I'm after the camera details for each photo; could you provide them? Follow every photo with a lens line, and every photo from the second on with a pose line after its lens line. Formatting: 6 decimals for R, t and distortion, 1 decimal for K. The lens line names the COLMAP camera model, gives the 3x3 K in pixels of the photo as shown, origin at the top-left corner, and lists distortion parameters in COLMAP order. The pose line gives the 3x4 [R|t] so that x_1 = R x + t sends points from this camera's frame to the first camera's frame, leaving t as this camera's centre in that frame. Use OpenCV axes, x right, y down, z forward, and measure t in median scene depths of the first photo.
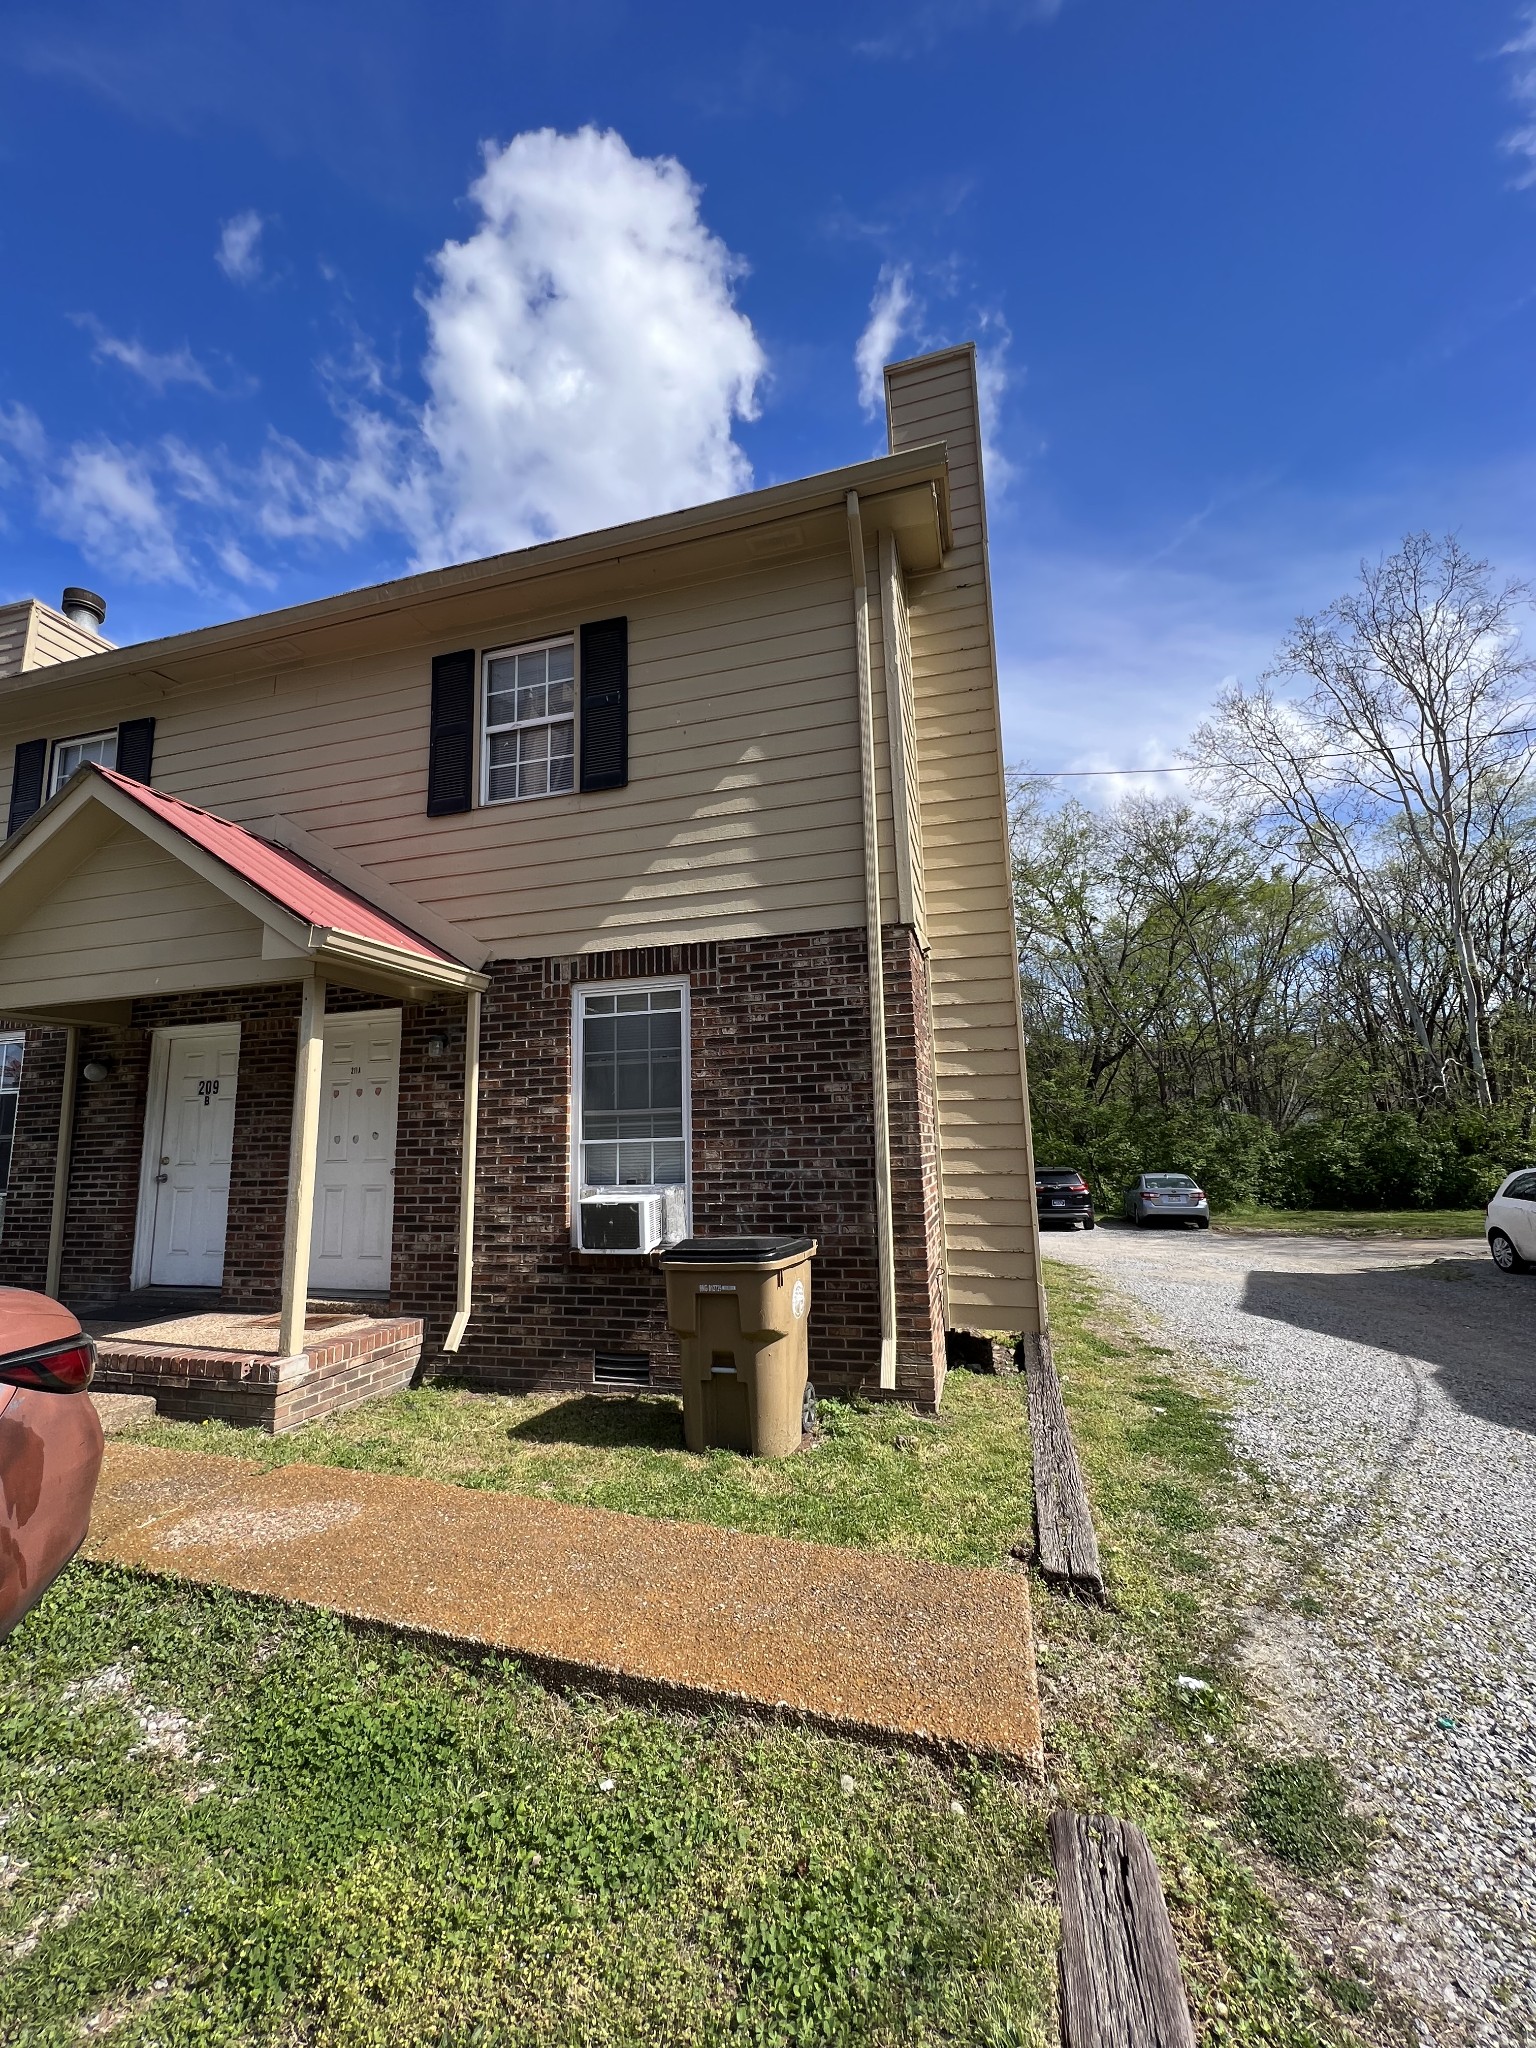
lens RADIAL K [[820.7, 0, 757.2], [0, 820.7, 1024.9], [0, 0, 1]] dist [-0.000524, -0.000532]
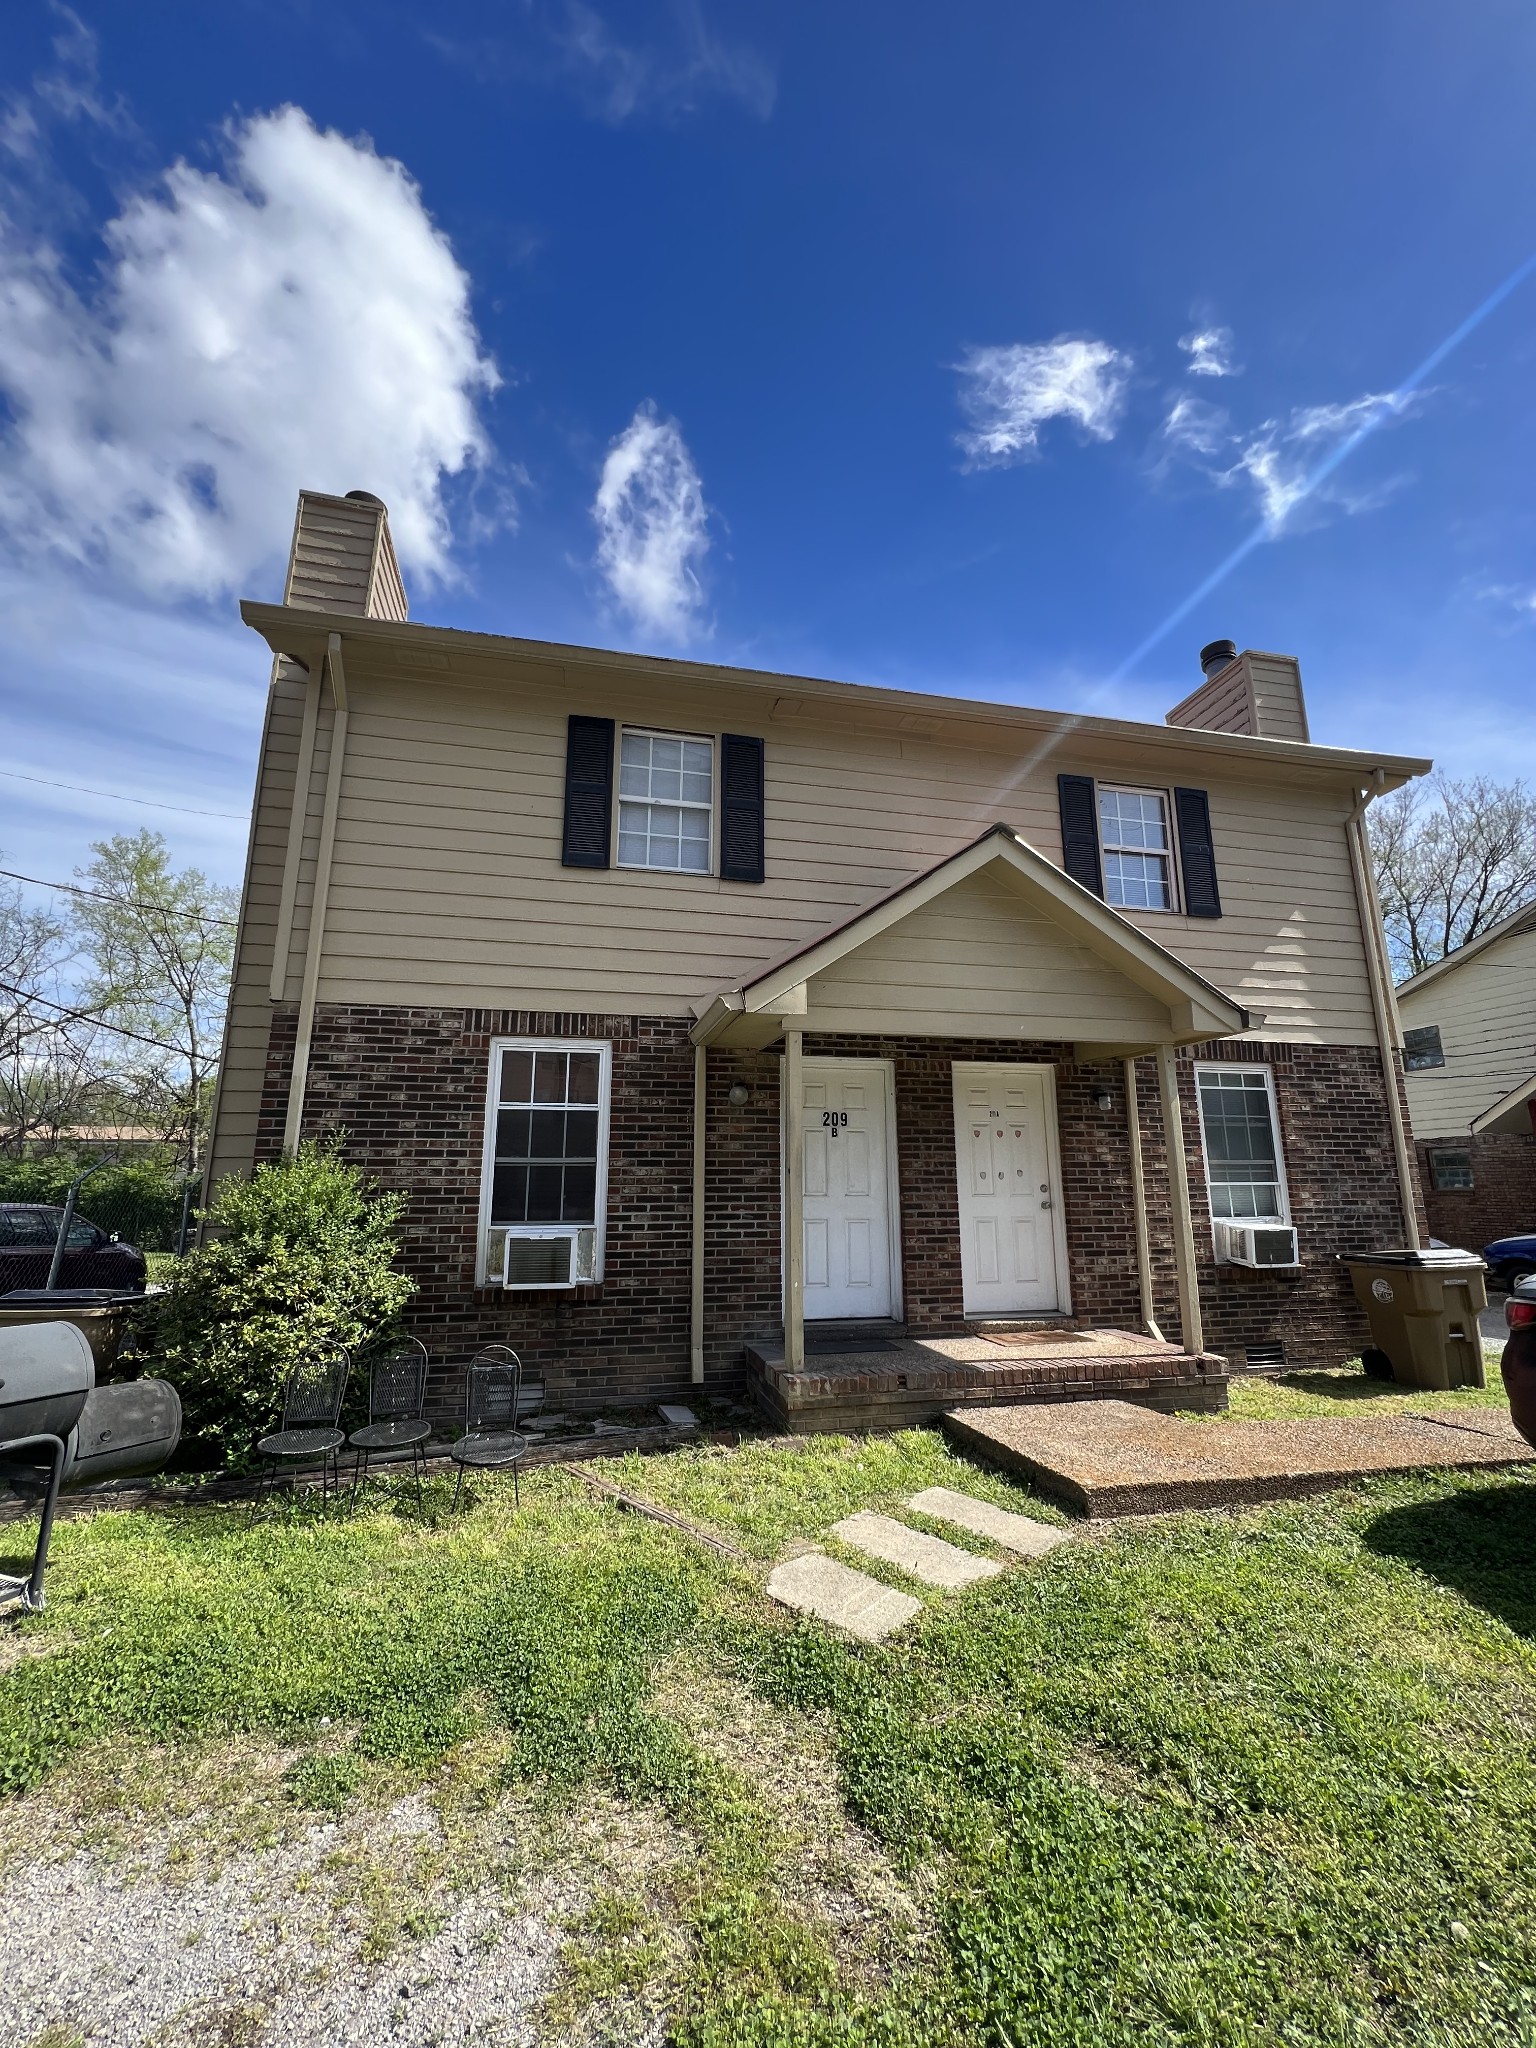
lens RADIAL K [[820.7, 0, 774.0], [0, 820.7, 1025.0], [0, 0, 1]] dist [-0.000524, -0.000532]
pose [[0.876016, 0.116589, 0.467978, -1.461915], [-0.089143, 0.992764, -0.080462, 0.058906], [-0.473972, 0.028769, 0.880070, 0.172494]]
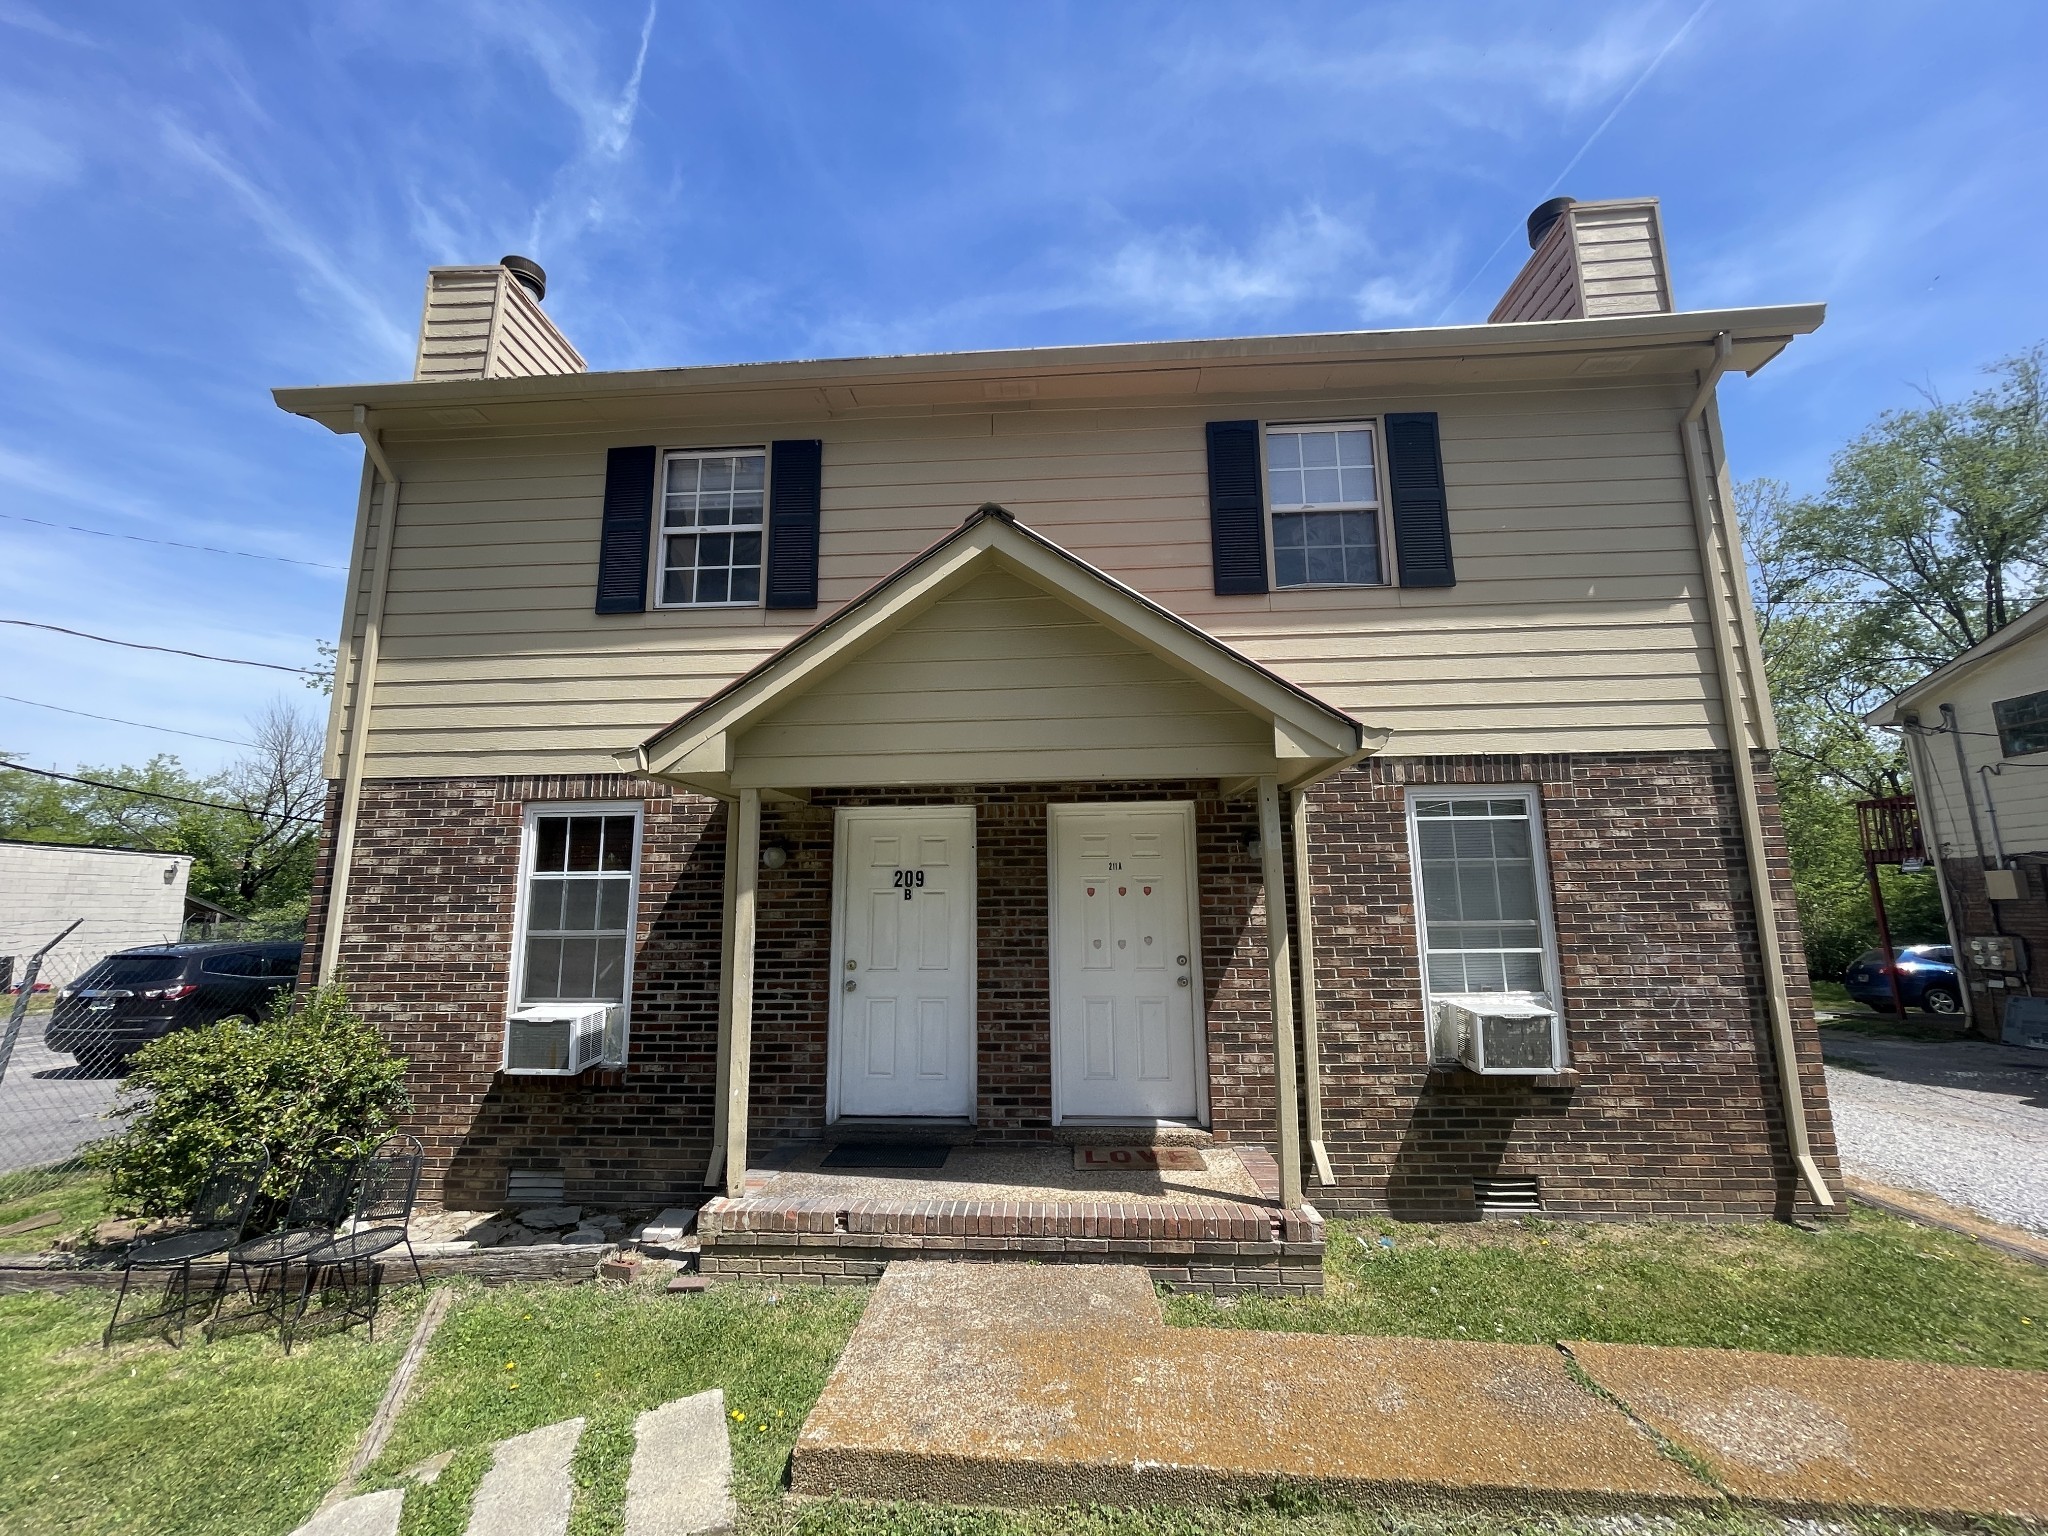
lens RADIAL K [[820.7, 0, 1020.6], [0, 820.7, 769.4], [0, 0, 1]] dist [-0.000524, -0.000532]
pose [[0.976331, 0.050694, 0.210257, -0.887473], [-0.046102, 0.998580, -0.026687, -0.024412], [-0.211311, 0.016362, 0.977282, 0.163538]]
